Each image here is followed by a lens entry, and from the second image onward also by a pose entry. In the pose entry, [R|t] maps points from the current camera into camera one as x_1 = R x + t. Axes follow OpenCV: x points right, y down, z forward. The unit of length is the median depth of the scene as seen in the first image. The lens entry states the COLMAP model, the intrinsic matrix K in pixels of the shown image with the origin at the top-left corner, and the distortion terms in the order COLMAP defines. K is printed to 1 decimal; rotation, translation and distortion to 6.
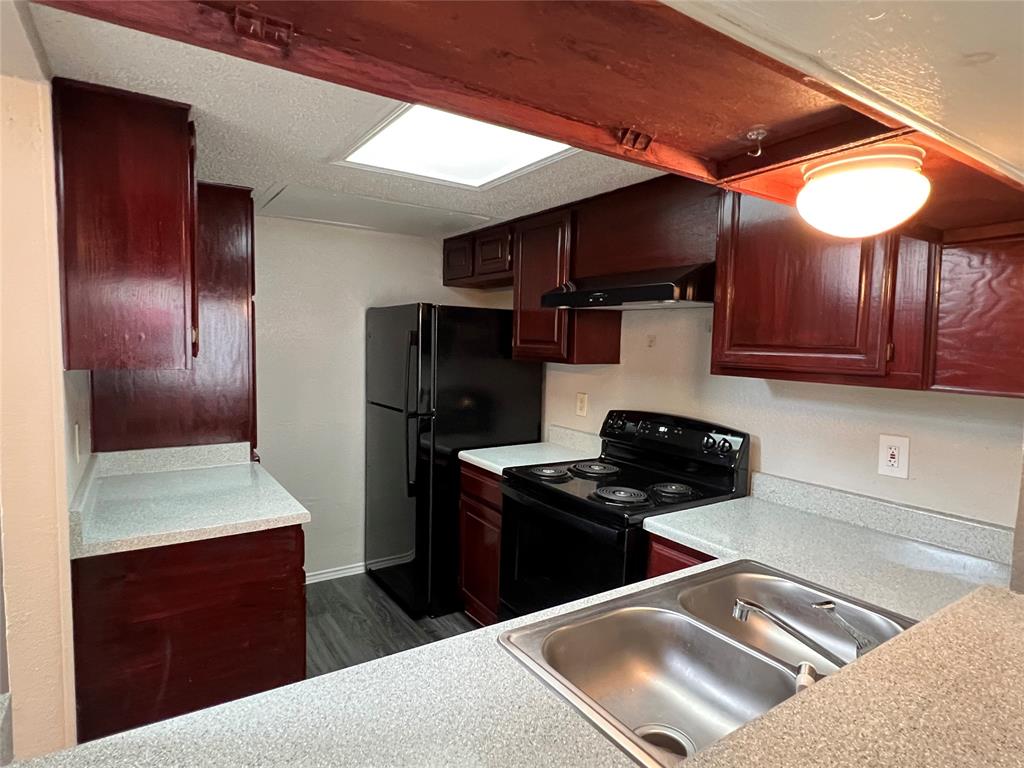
lens RADIAL K [[569.3, 0, 512.7], [0, 569.3, 384.8], [0, 0, 1]] dist [0.004105, -0.000204]
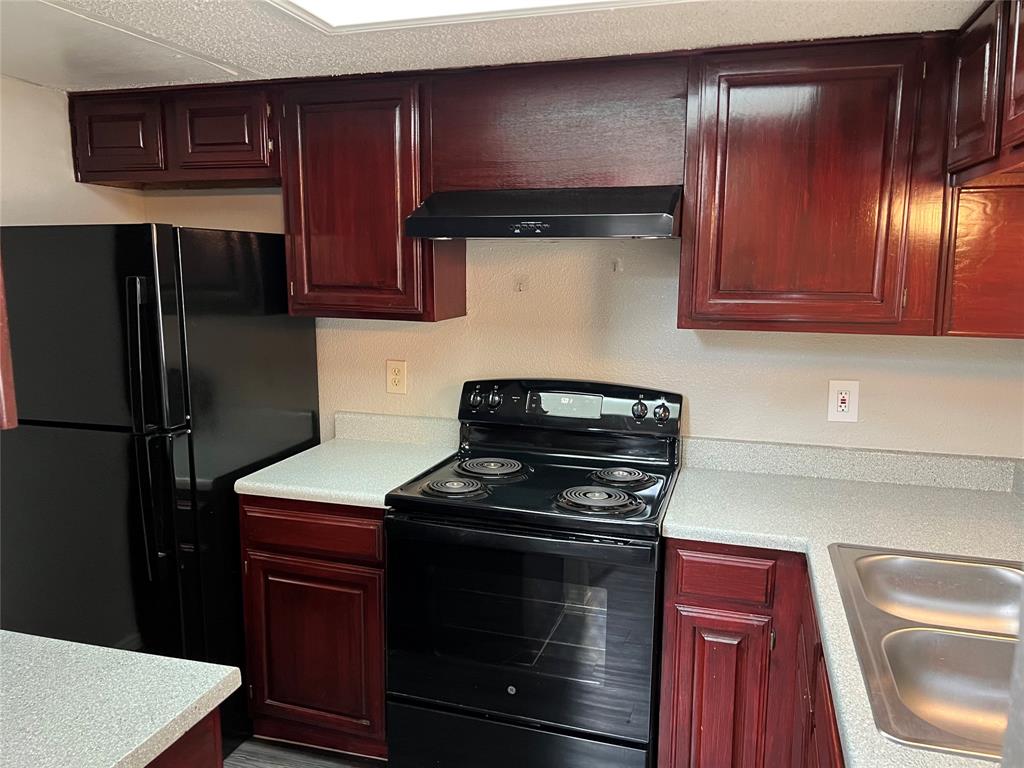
lens RADIAL K [[771.2, 0, 515.4], [0, 771.2, 382.6], [0, 0, 1]] dist [0.056815, -0.054223]
pose [[0.771880, -0.119468, 0.624443, -0.414856], [0.063220, 0.991741, 0.111593, -0.062971], [-0.632617, -0.046659, 0.773058, 0.239076]]
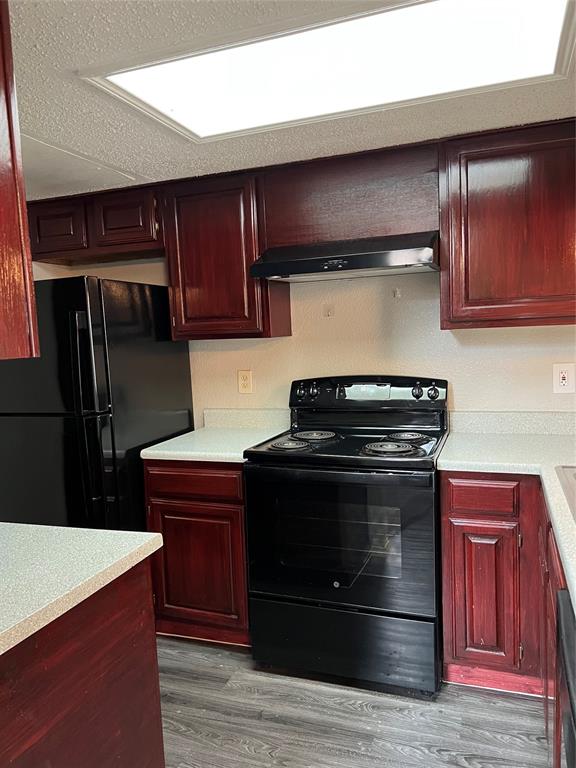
lens RADIAL K [[578.4, 0, 285.4], [0, 578.4, 389.8], [0, 0, 1]] dist [0.056815, -0.054223]
pose [[0.806958, -0.120176, 0.578253, -0.479605], [0.110632, 0.992506, 0.051880, 0.004930], [-0.580154, 0.022108, 0.814207, 0.182988]]
